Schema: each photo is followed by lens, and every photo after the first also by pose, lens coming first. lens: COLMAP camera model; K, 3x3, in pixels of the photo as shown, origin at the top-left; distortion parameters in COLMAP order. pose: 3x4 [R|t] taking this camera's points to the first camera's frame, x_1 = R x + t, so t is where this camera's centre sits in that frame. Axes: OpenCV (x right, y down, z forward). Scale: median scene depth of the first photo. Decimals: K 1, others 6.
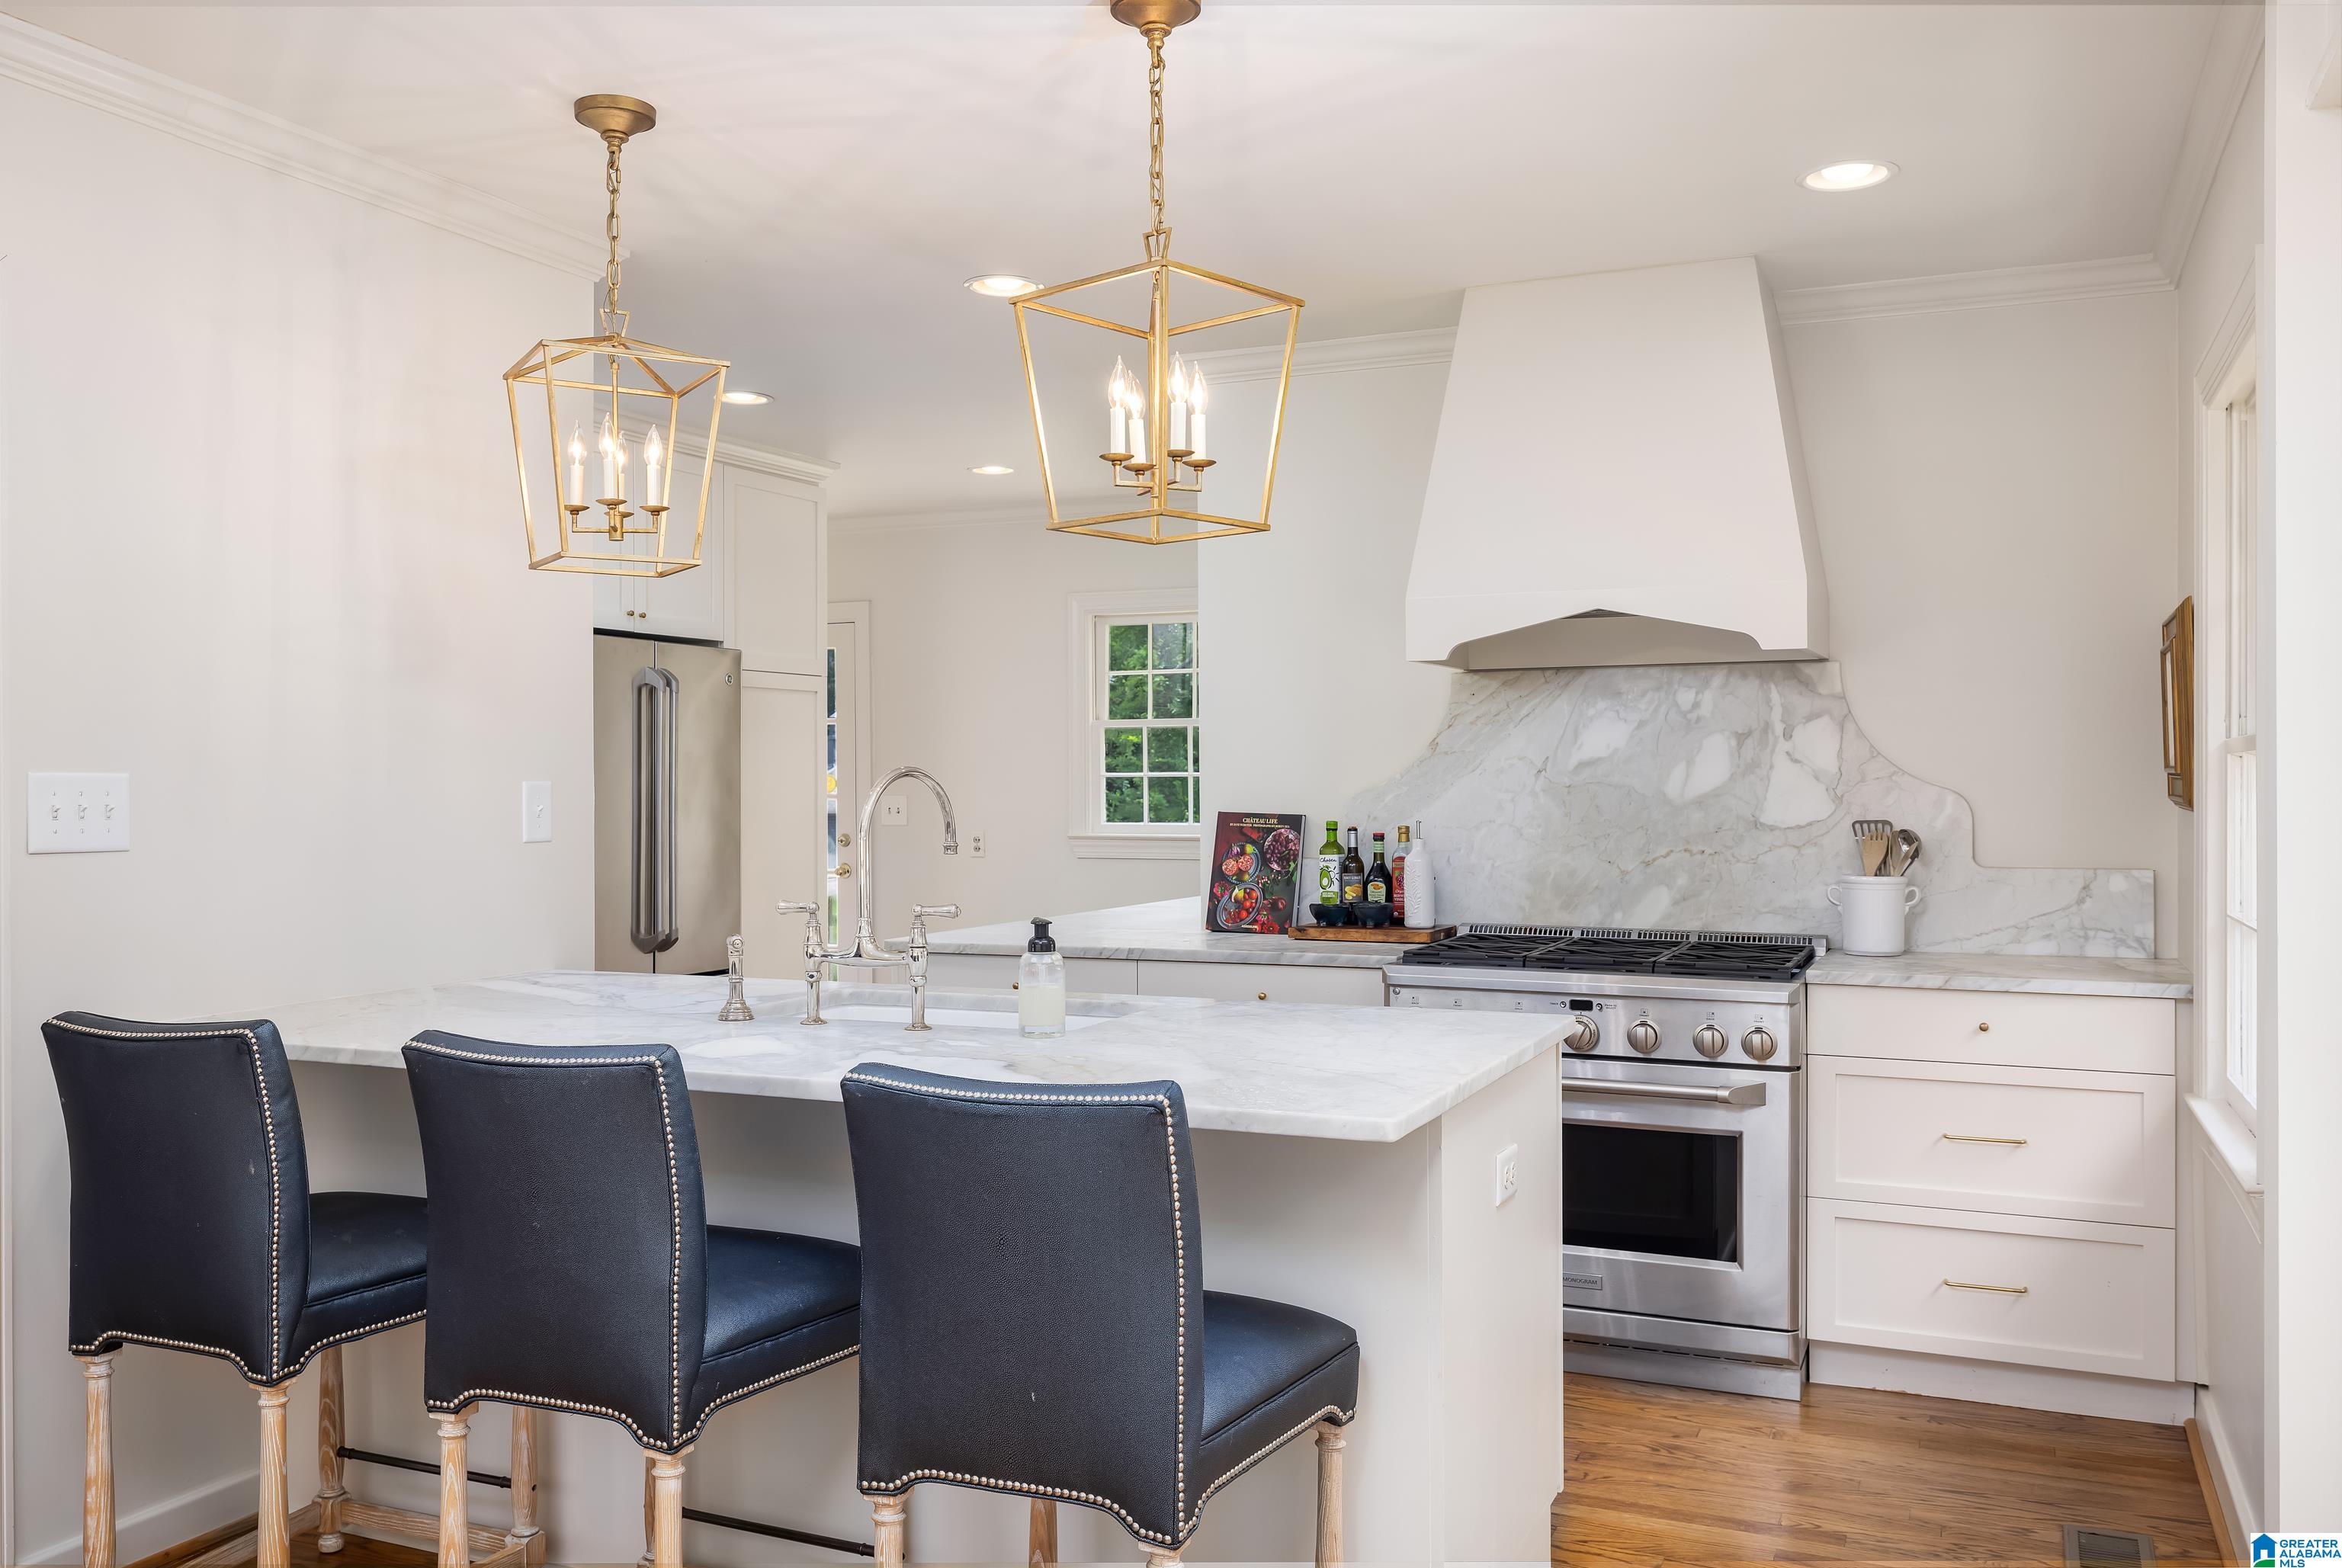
lens RADIAL K [[1969.6, 0, 1154.2], [0, 1969.6, 796.1], [0, 0, 1]] dist [0.008478, -0.002040]
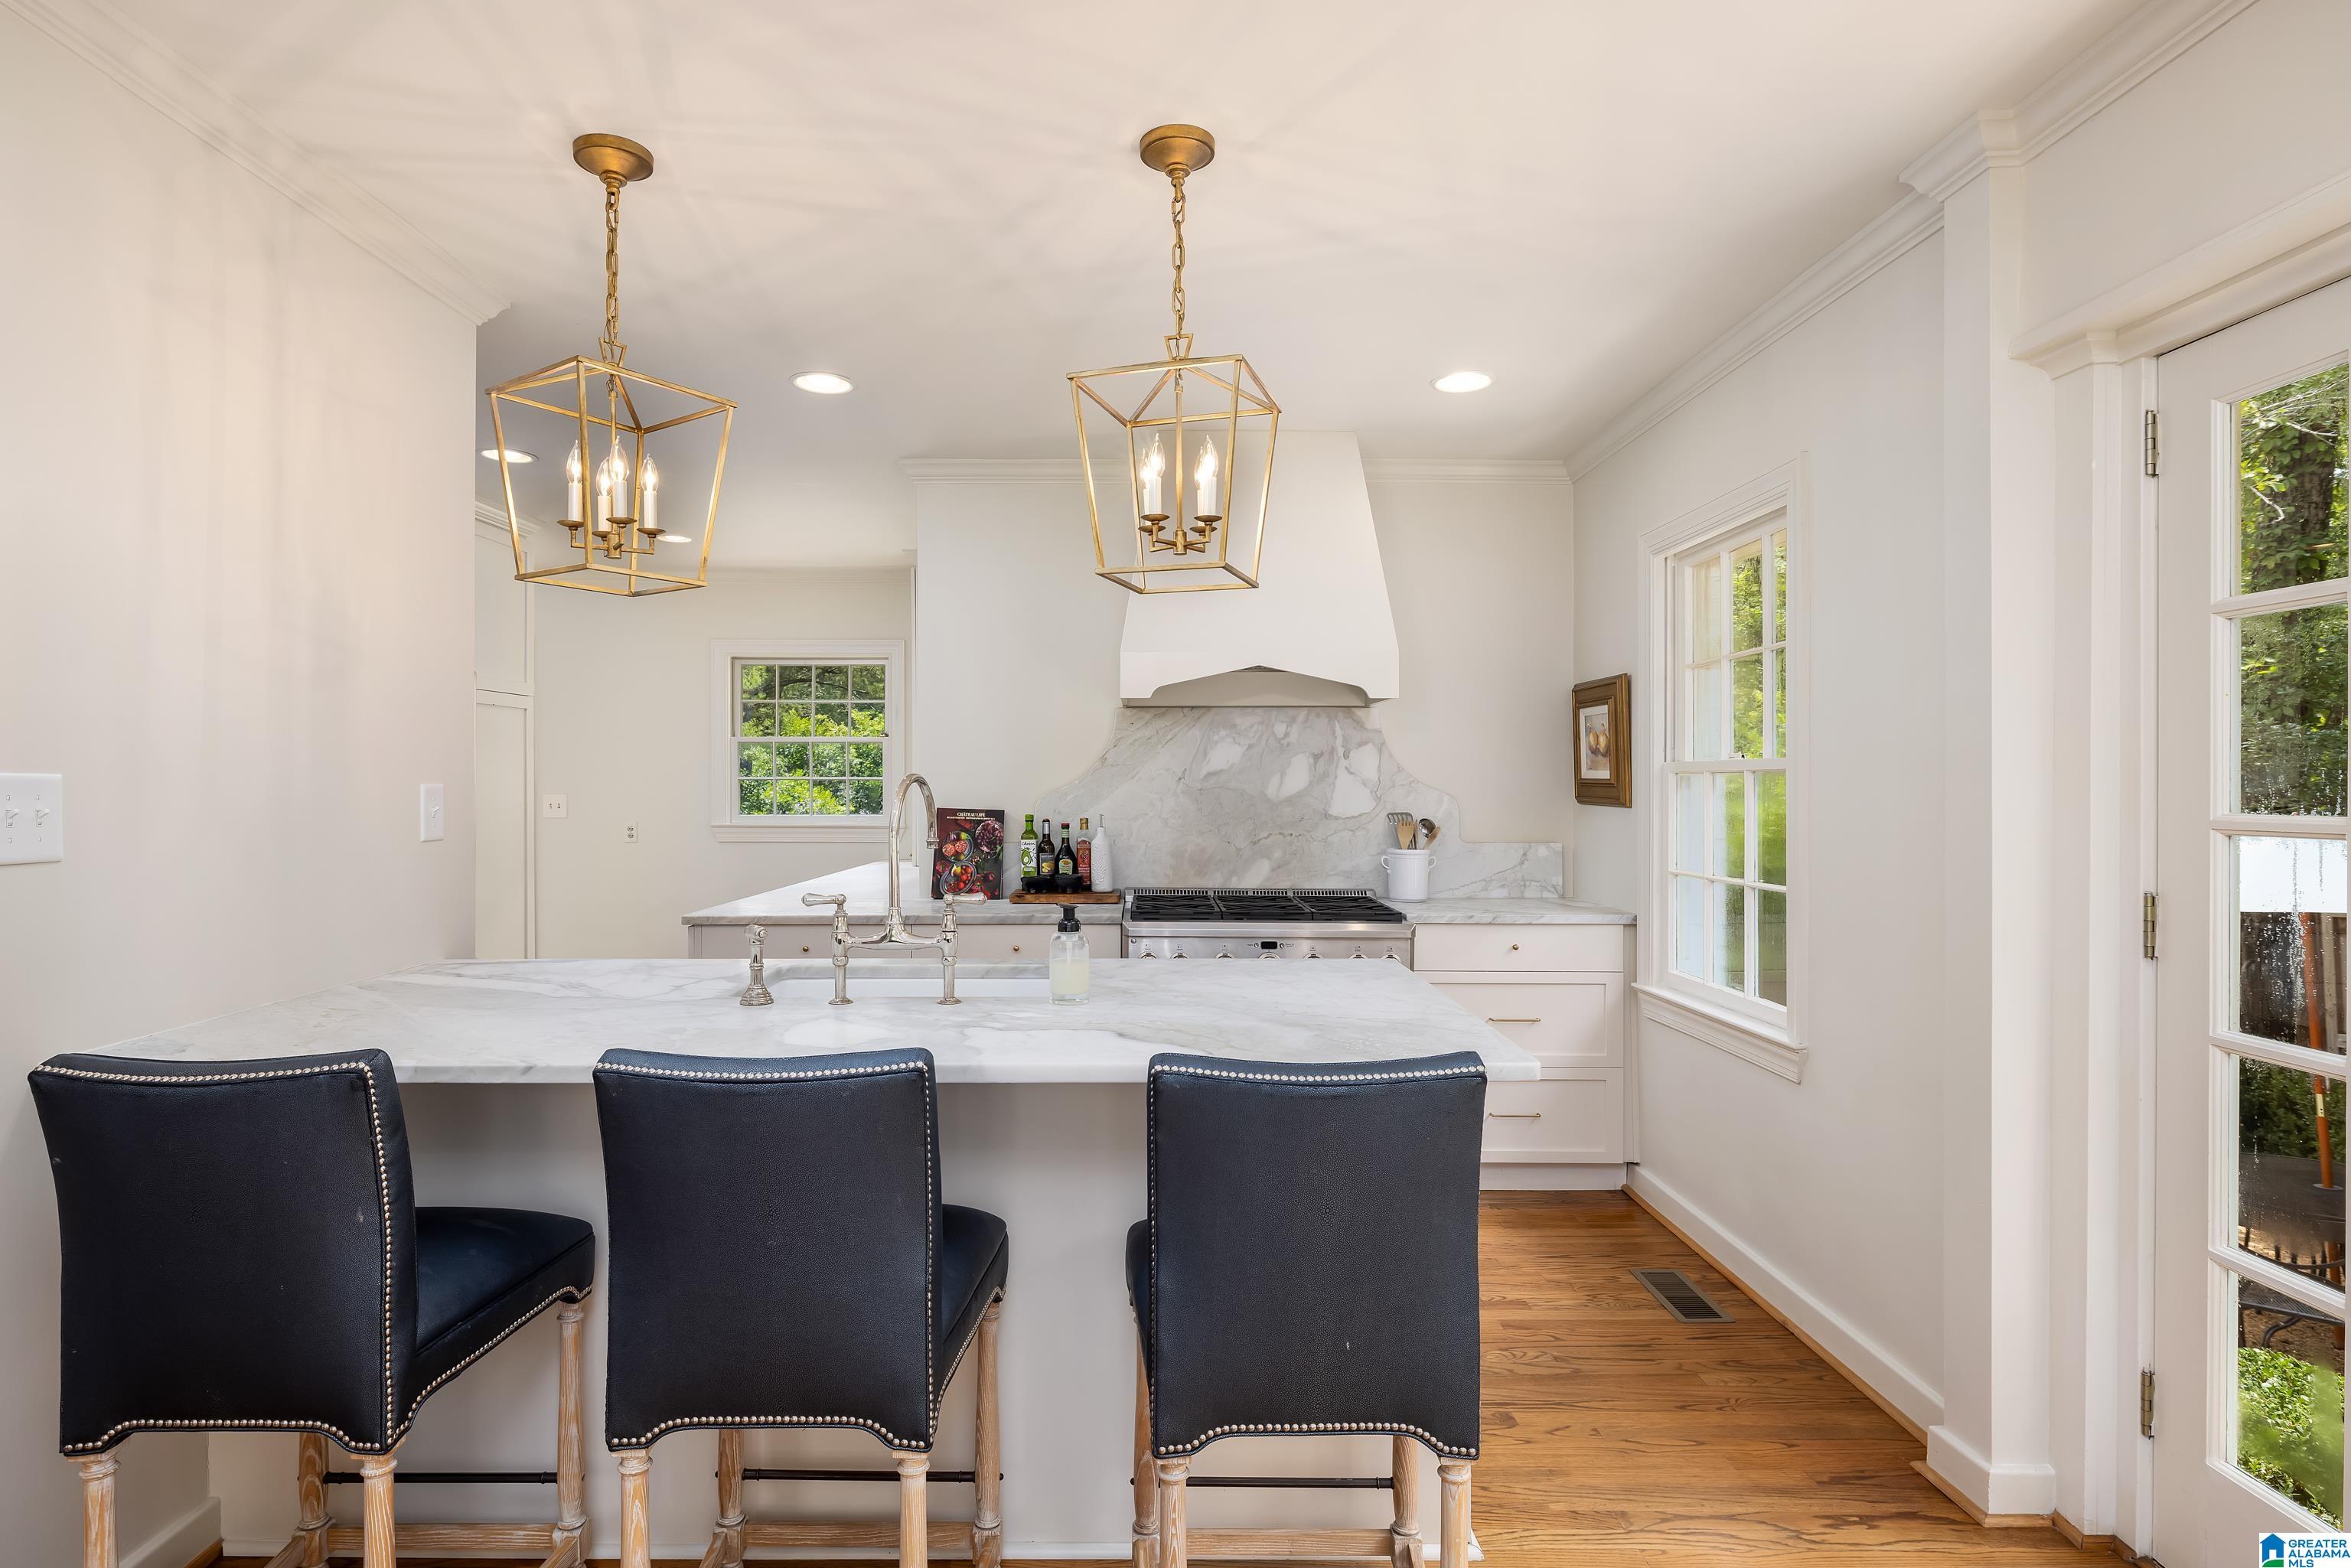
lens RADIAL K [[1273.7, 0, 1171.0], [0, 1273.7, 790.8], [0, 0, 1]] dist [0.001079, 0.000521]
pose [[0.907720, 0.001795, 0.419573, -0.202251], [-0.001153, 0.999998, -0.001783, -0.002455], [-0.419575, 0.001135, 0.907720, 0.175297]]
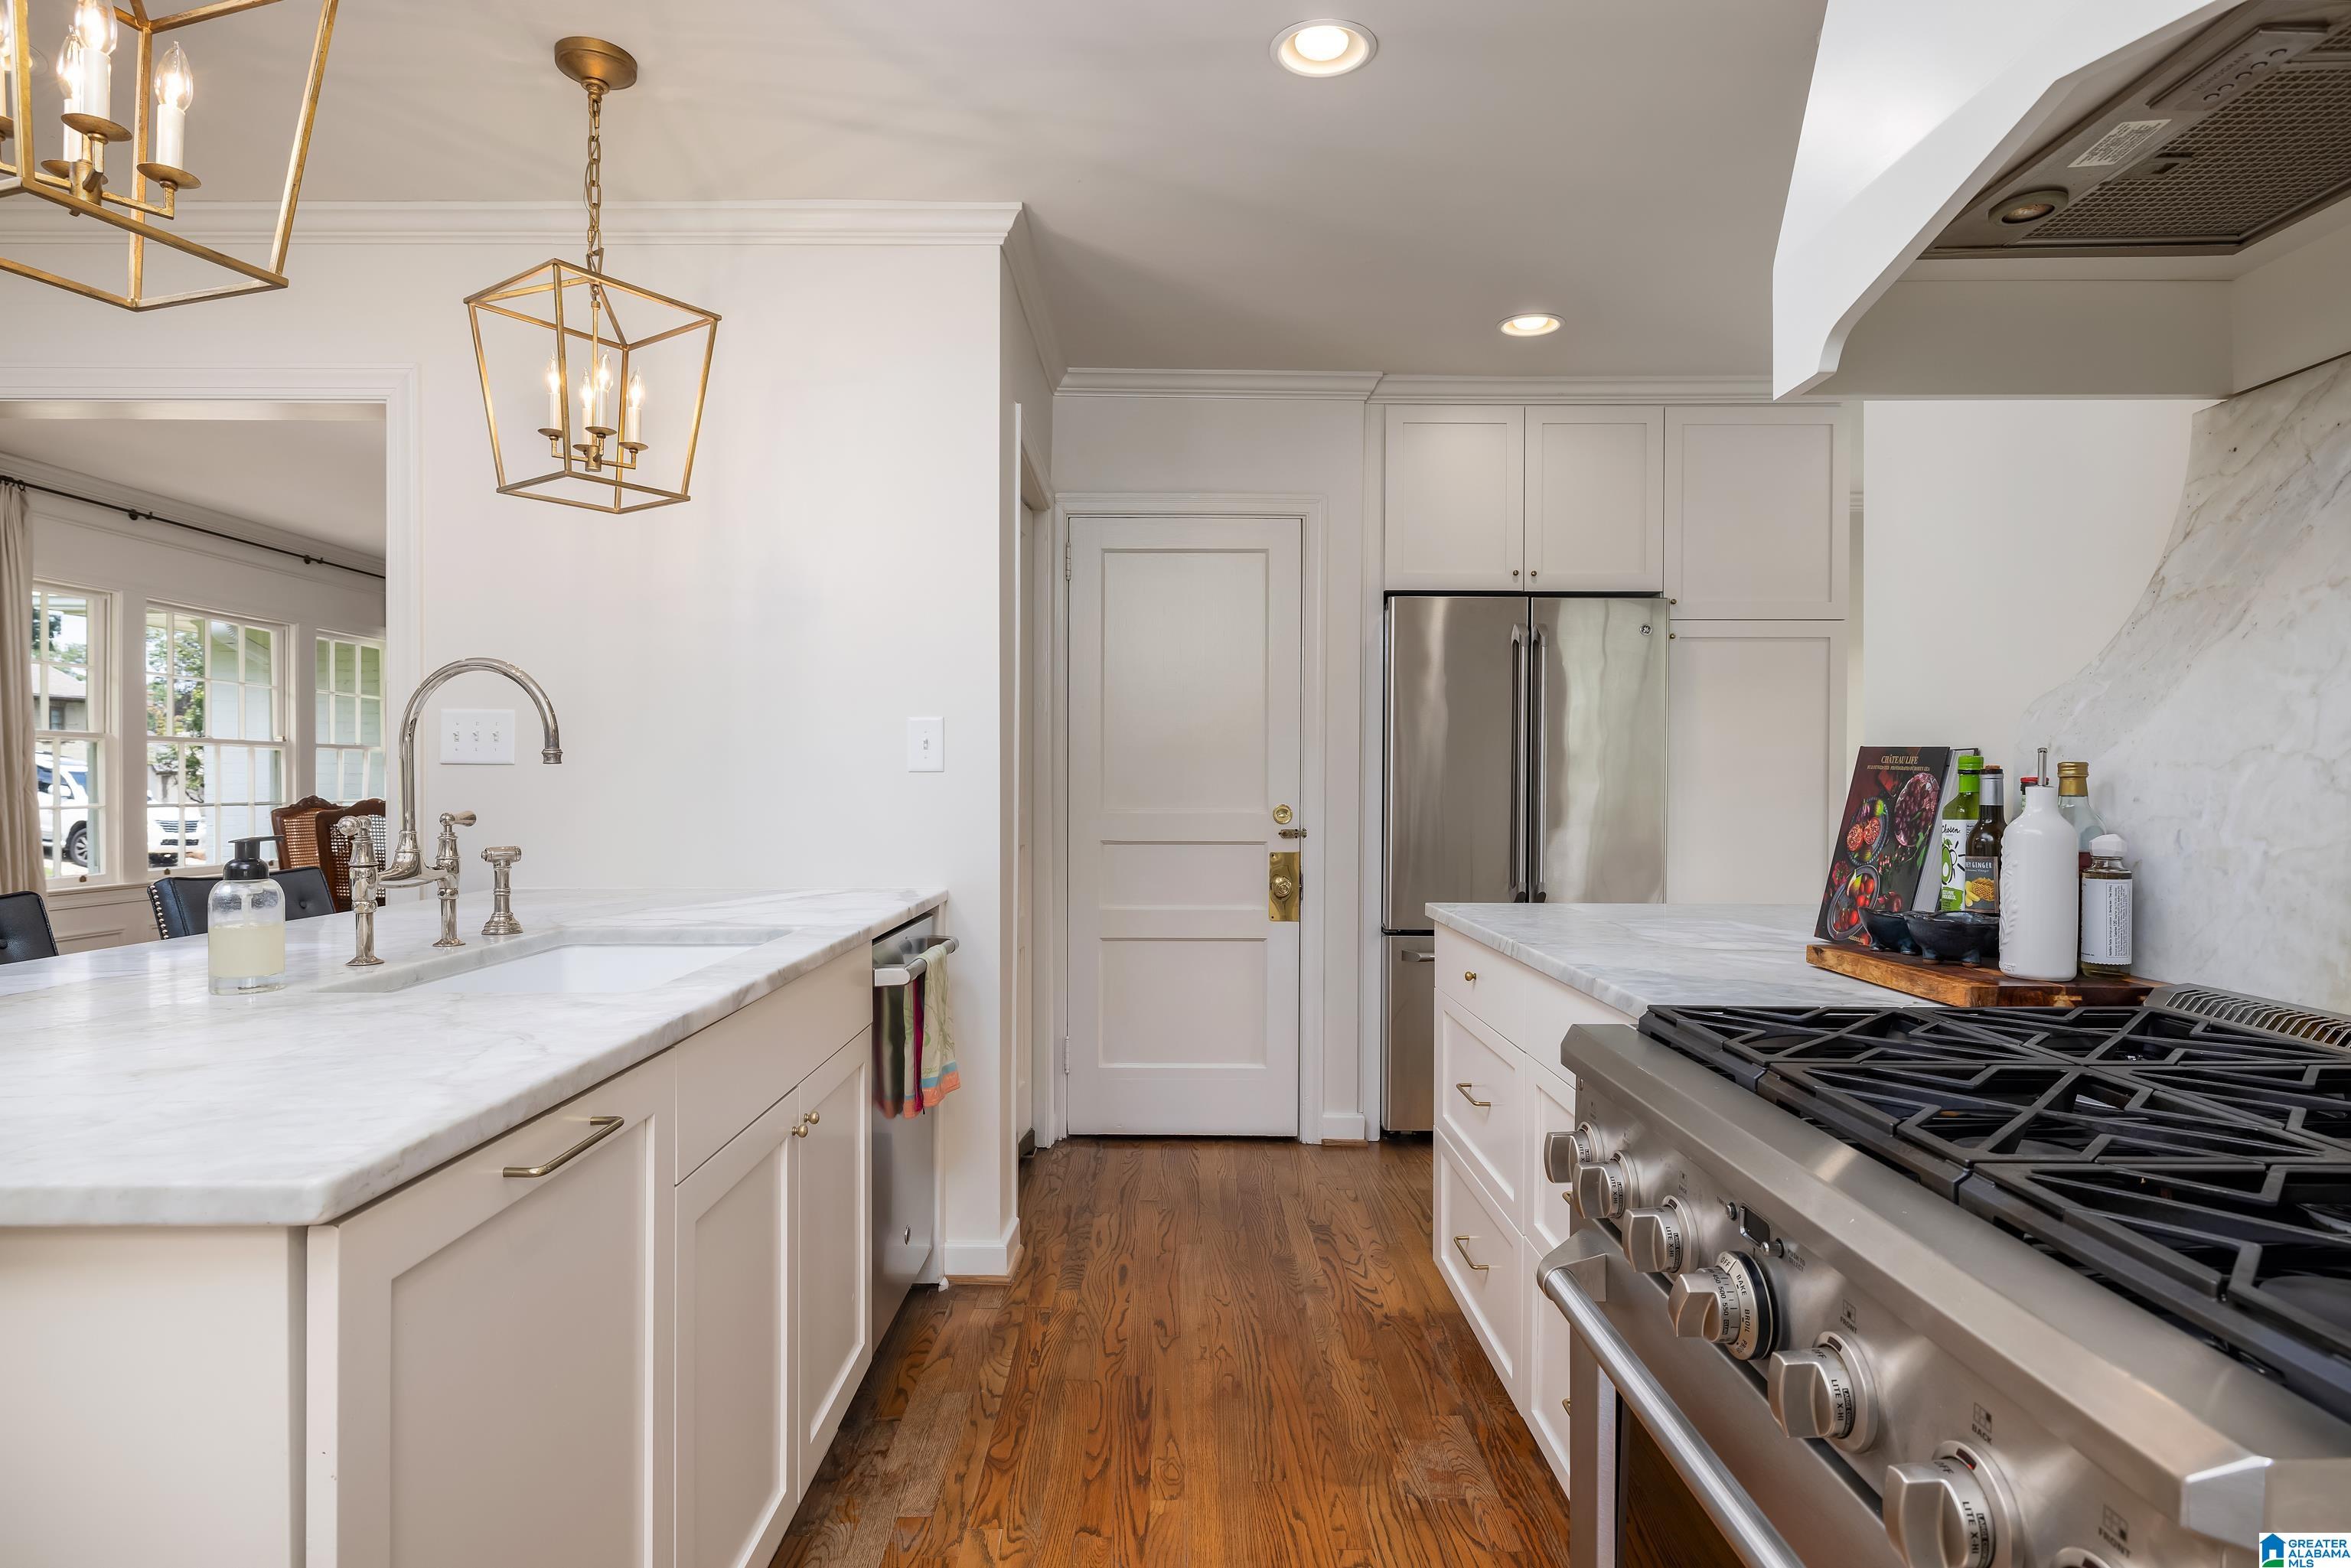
lens RADIAL K [[1273.7, 0, 1171.0], [0, 1273.7, 790.8], [0, 0, 1]] dist [0.001079, 0.000521]
pose [[0.407546, 0.009410, -0.913136, 0.336265], [-0.011998, 0.999916, 0.004949, 0.024432], [0.913106, 0.008939, 0.407625, 0.712213]]
